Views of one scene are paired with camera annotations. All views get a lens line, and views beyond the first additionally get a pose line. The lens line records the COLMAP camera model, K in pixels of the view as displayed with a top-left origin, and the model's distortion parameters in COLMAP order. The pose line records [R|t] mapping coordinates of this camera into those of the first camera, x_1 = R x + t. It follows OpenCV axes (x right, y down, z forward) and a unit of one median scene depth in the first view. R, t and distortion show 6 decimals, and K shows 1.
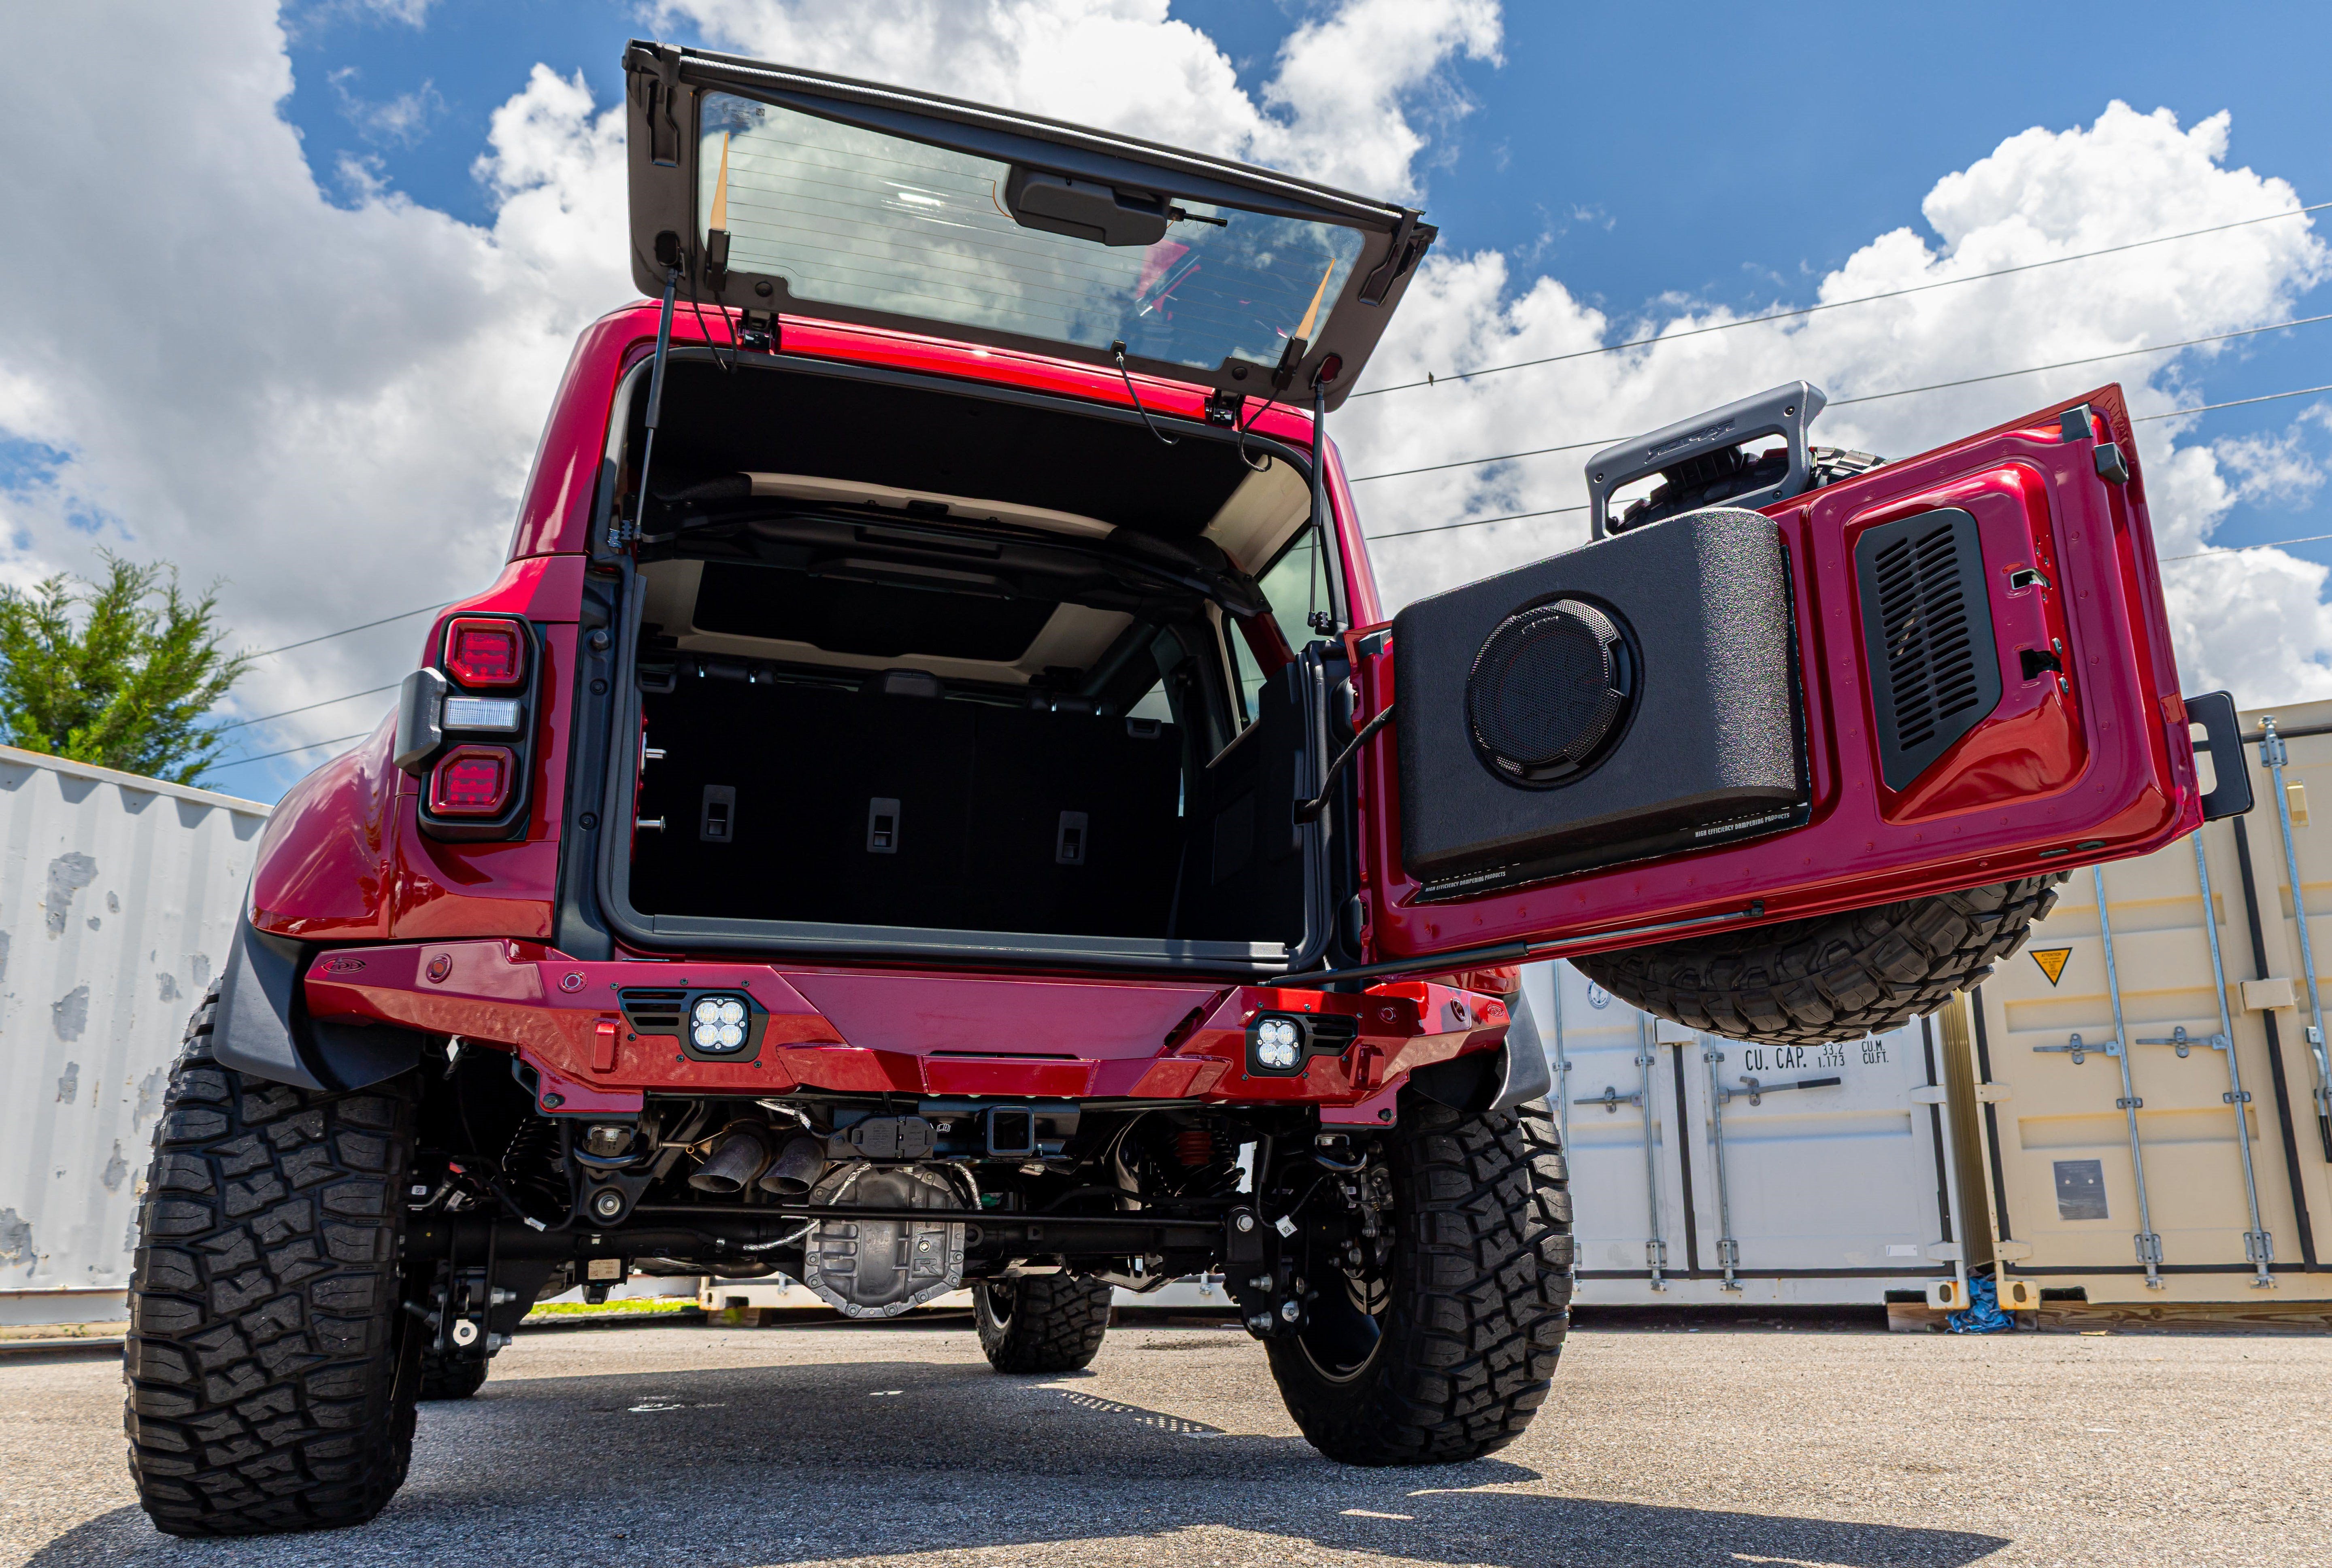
lens RADIAL K [[1732.2, 0, 1273.4], [0, 1732.2, 811.6], [0, 0, 1]] dist [-0.031062, 0.029453]
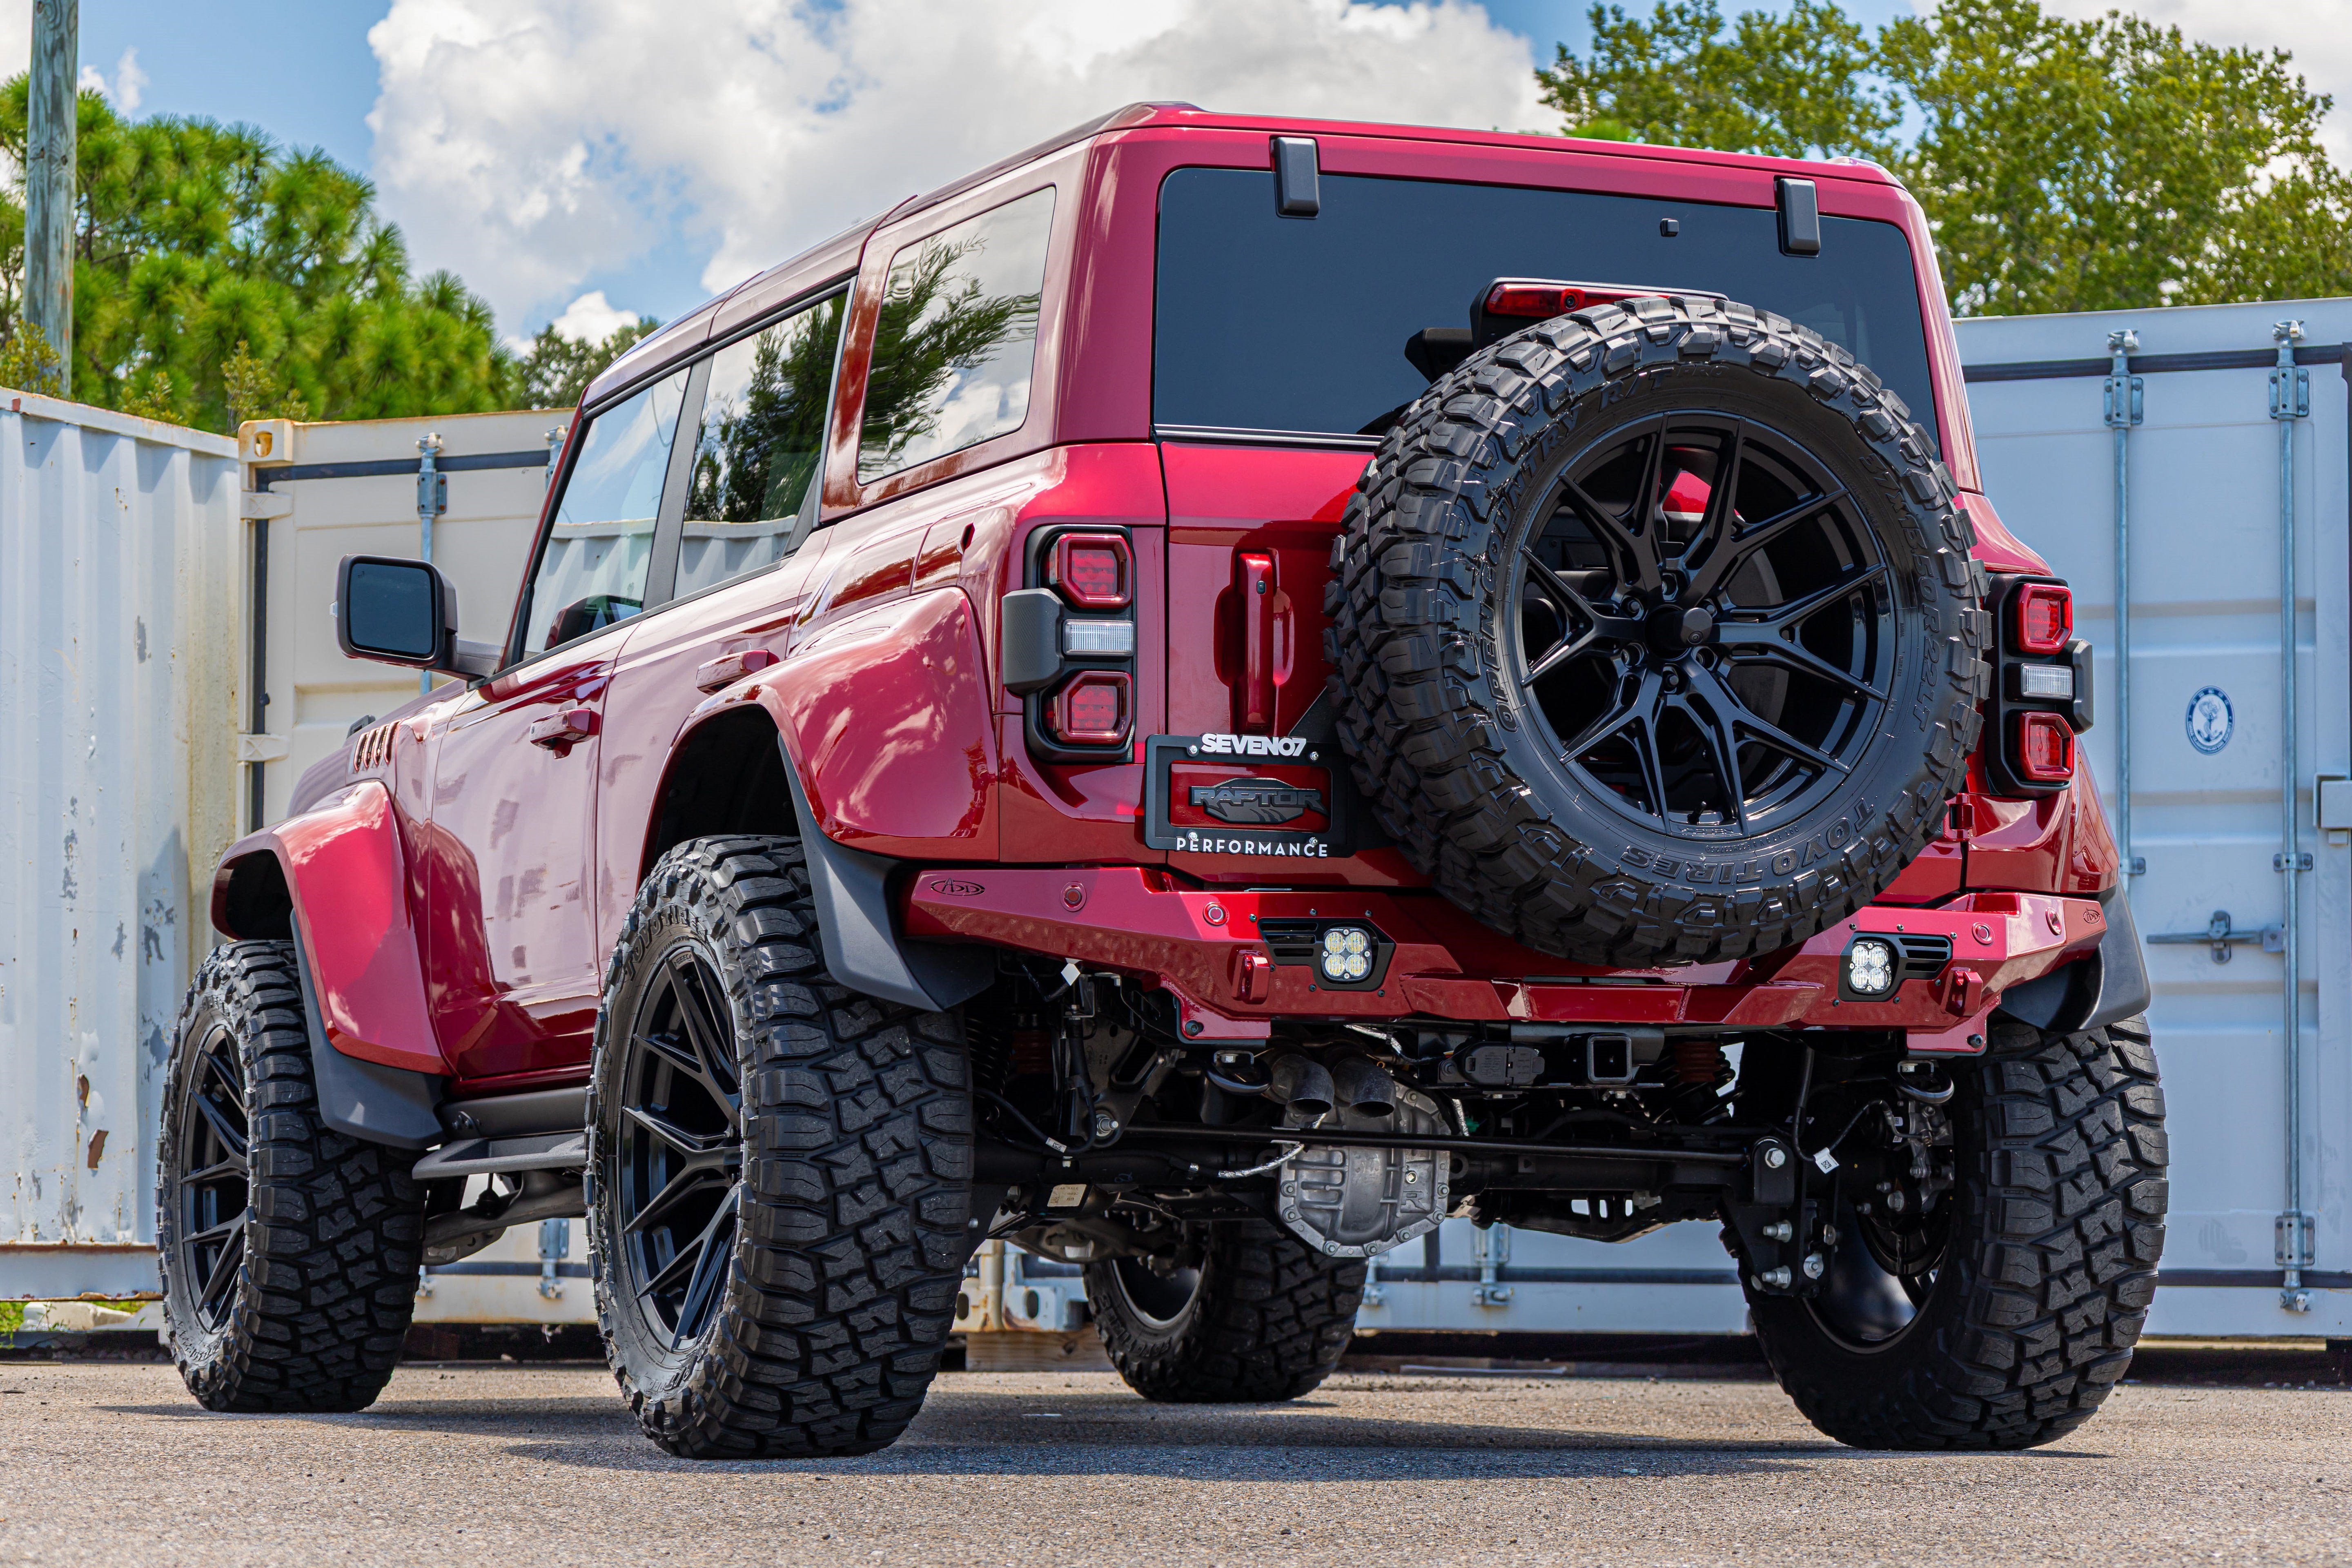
lens RADIAL K [[5892.8, 0, 1199.7], [0, 5892.8, 830.5], [0, 0, 1]] dist [-0.013383, -0.065605]
pose [[0.999581, 0.022040, 0.018756, -0.362010], [-0.024976, 0.984365, 0.174359, -0.418372], [-0.014620, -0.174754, 0.984504, -1.819810]]
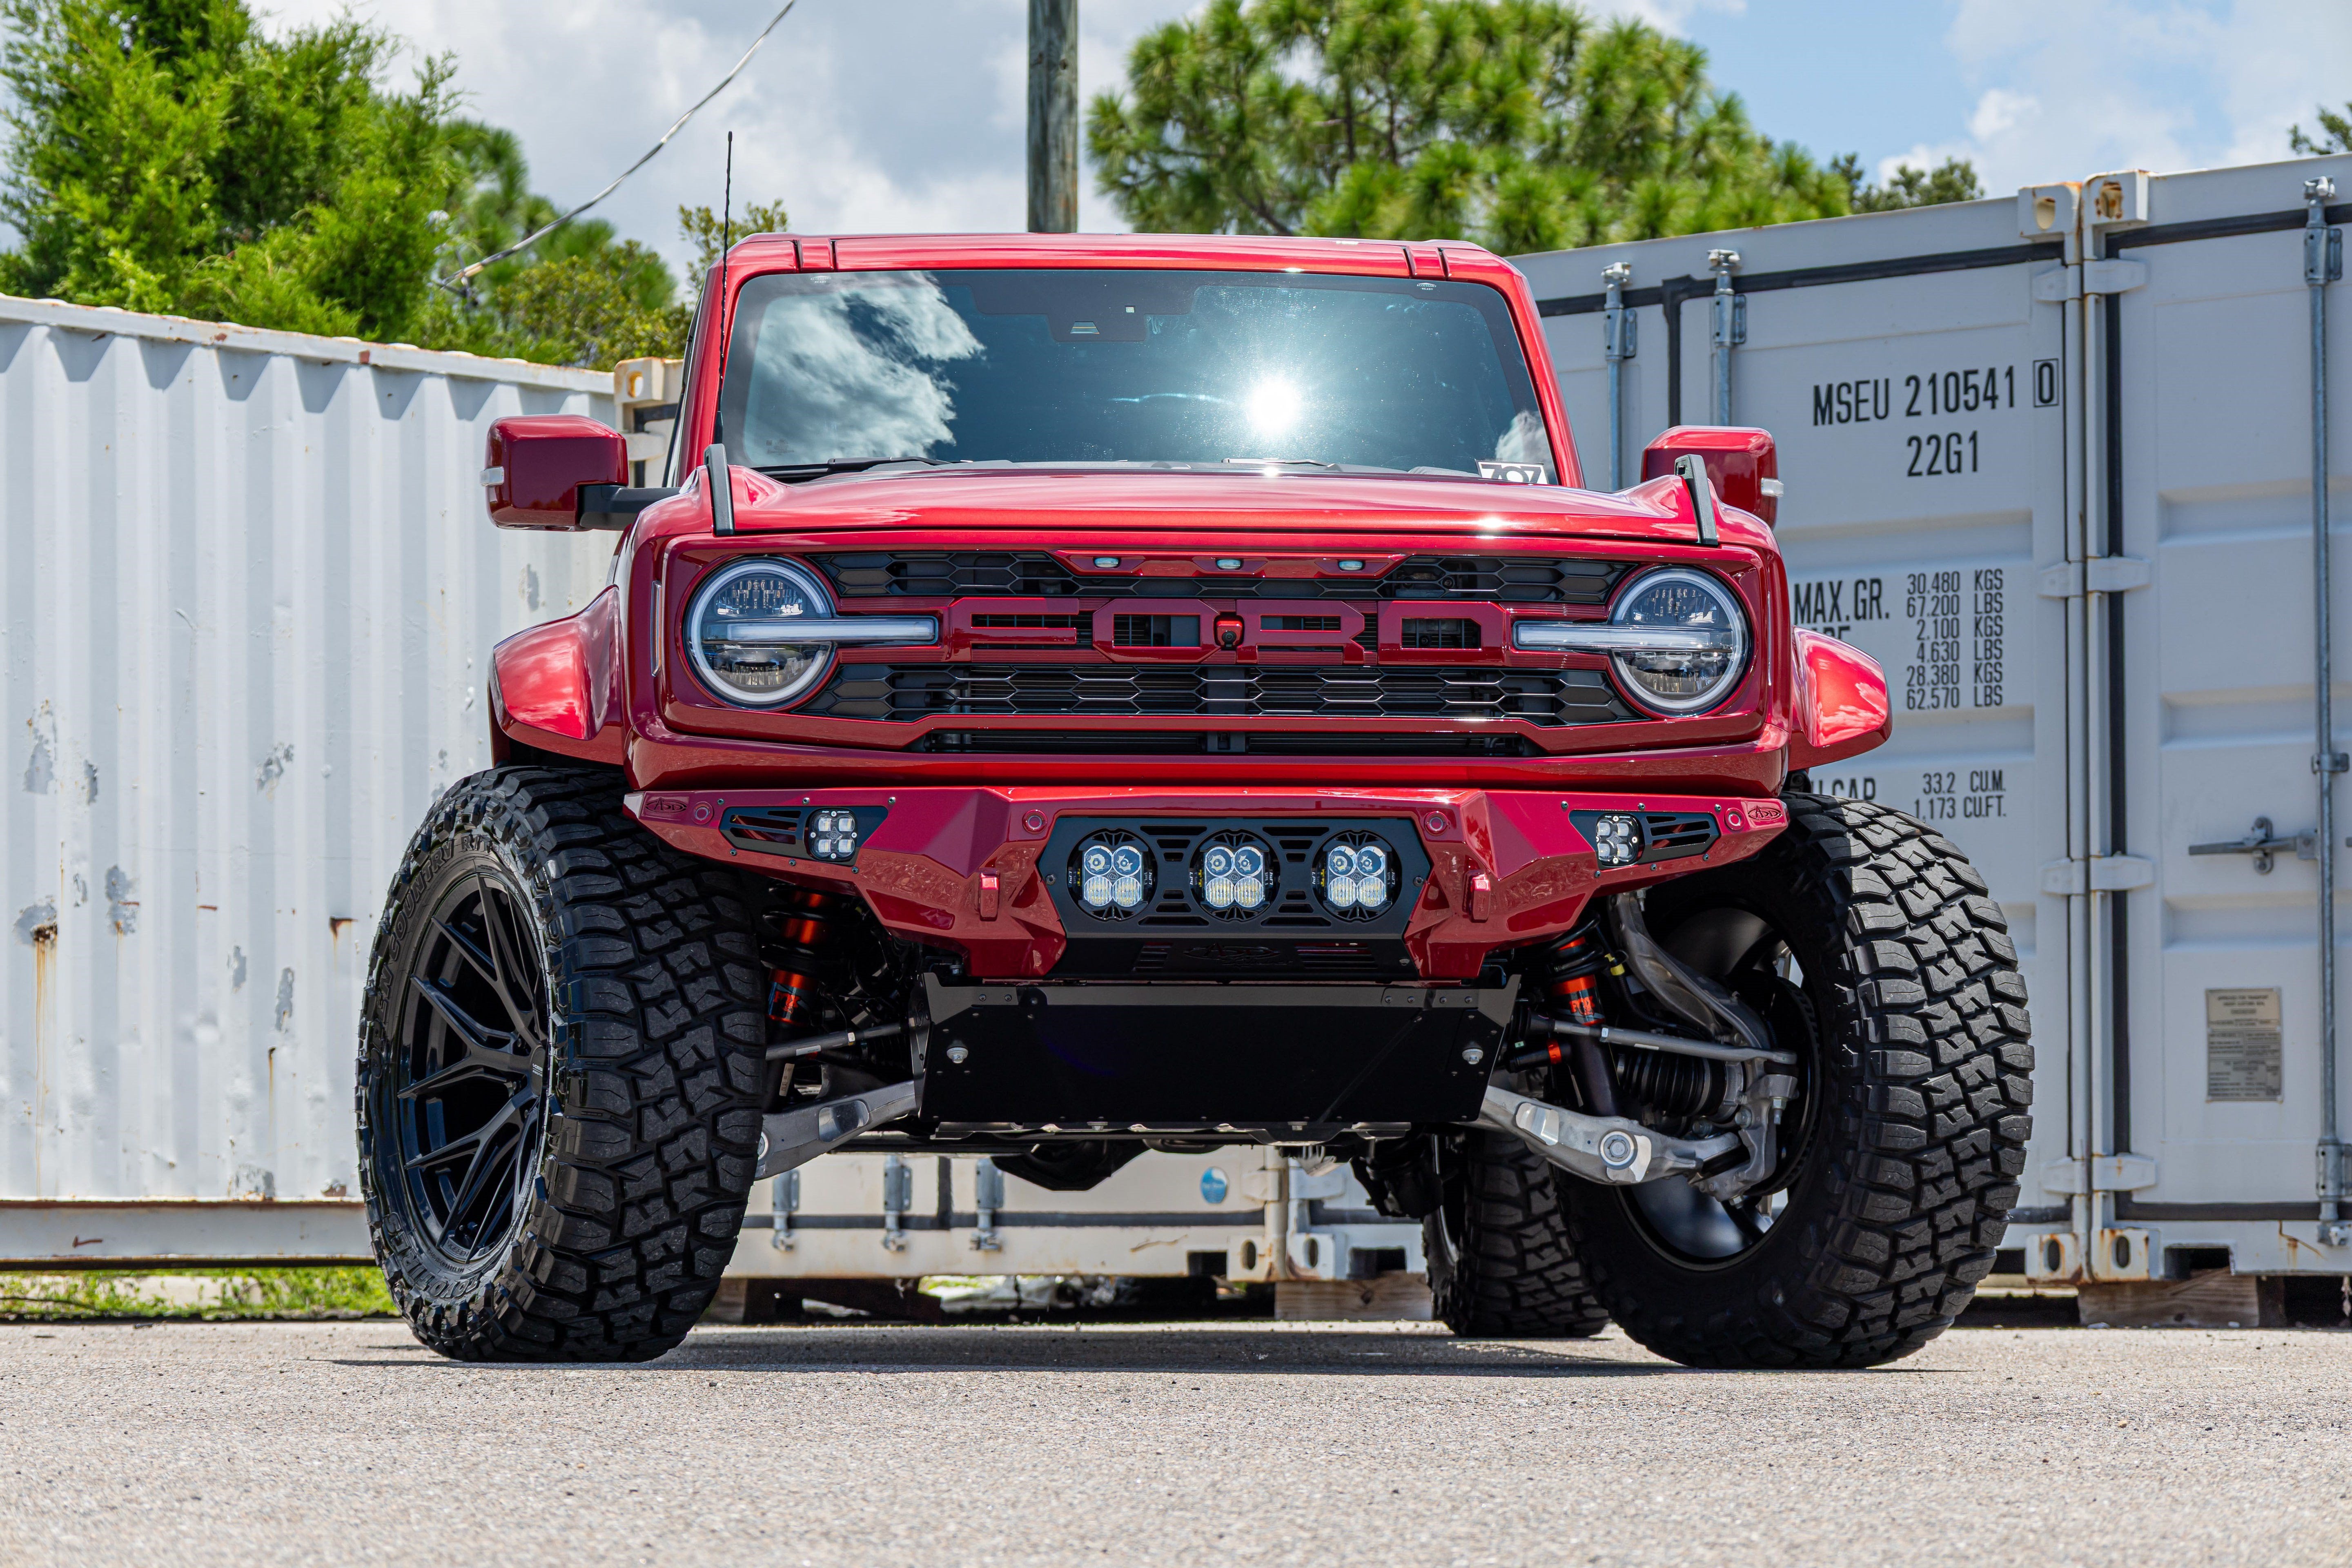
lens RADIAL K [[6715.2, 0, 1177.7], [0, 6715.2, 785.0], [0, 0, 1]] dist [-0.044661, -0.251236]
pose [[0.961924, -0.004955, -0.273271, 0.995598], [0.054390, 0.983309, 0.173623, -0.469641], [0.267849, -0.181875, 0.946139, -2.071934]]
